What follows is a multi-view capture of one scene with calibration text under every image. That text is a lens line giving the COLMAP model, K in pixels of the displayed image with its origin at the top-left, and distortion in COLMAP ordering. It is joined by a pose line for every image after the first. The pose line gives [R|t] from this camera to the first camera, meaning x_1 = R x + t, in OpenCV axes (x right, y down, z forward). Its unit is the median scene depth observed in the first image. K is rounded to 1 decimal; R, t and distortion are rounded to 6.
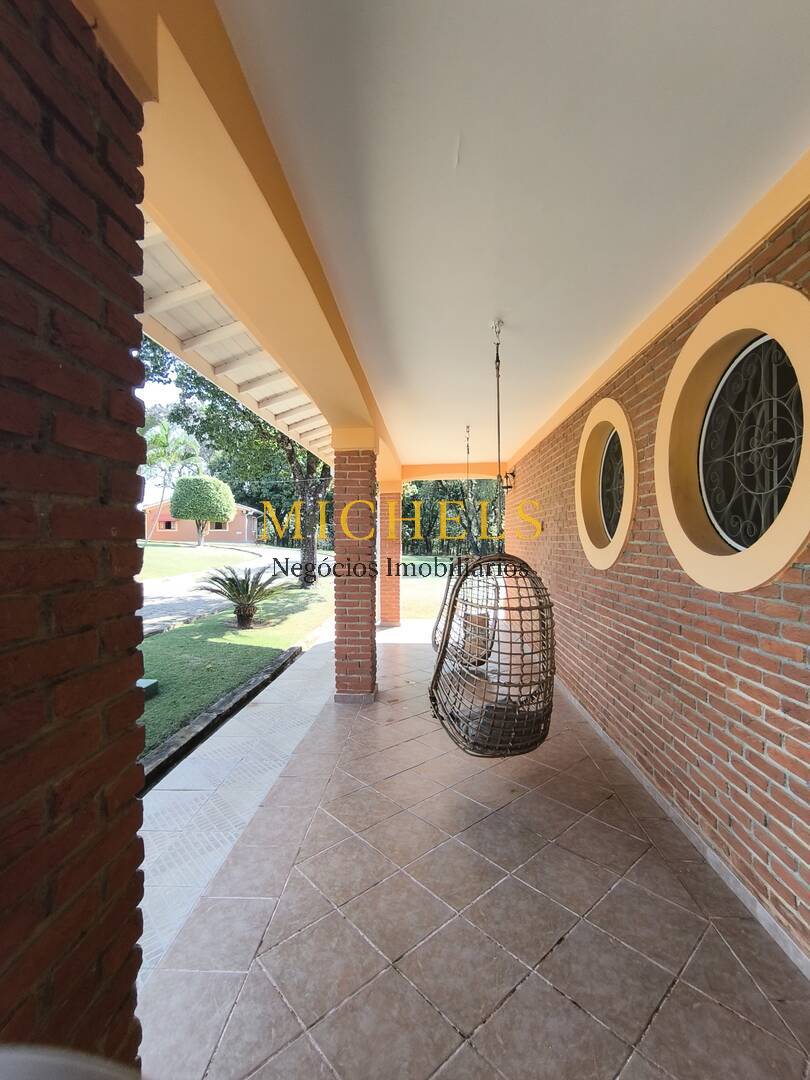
lens RADIAL K [[506.2, 0, 406.9], [0, 506.2, 534.5], [0, 0, 1]] dist [-0.000139, 0.009743]
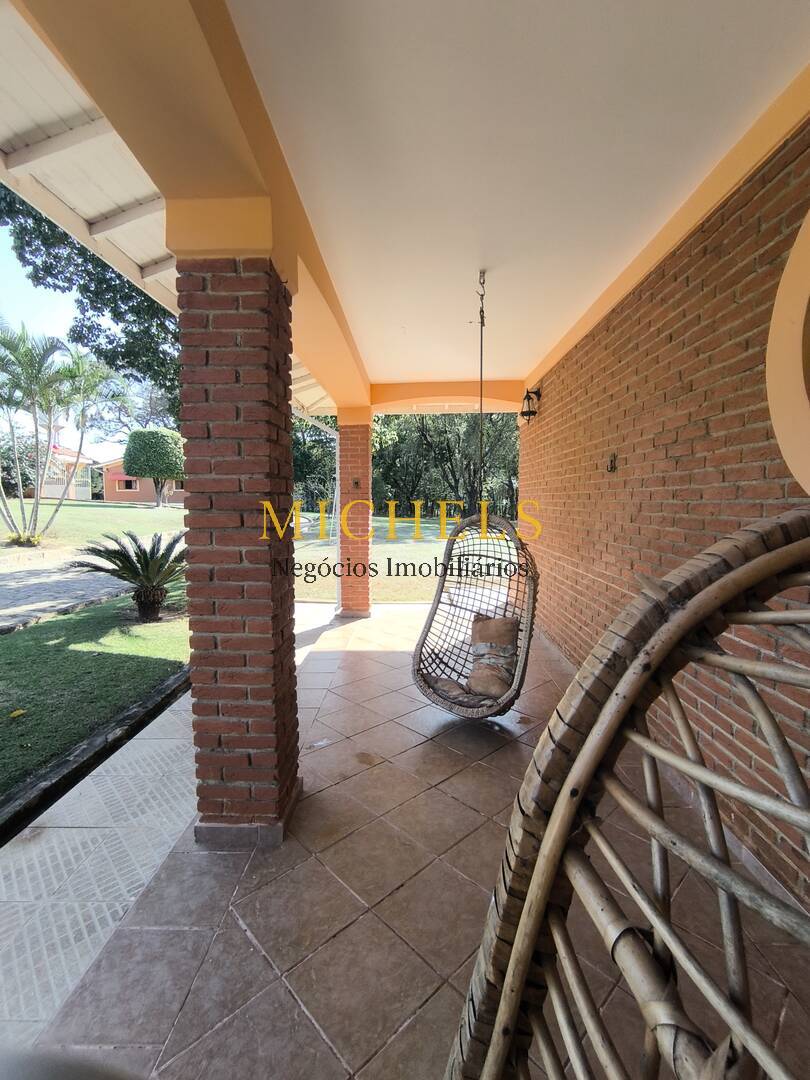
lens RADIAL K [[506.2, 0, 401.3], [0, 506.2, 538.1], [0, 0, 1]] dist [-0.000139, 0.009743]
pose [[0.999775, -0.001926, 0.021119, 0.016430], [0.000187, 0.996629, 0.082037, 0.014220], [-0.021206, -0.082014, 0.996406, 0.308814]]
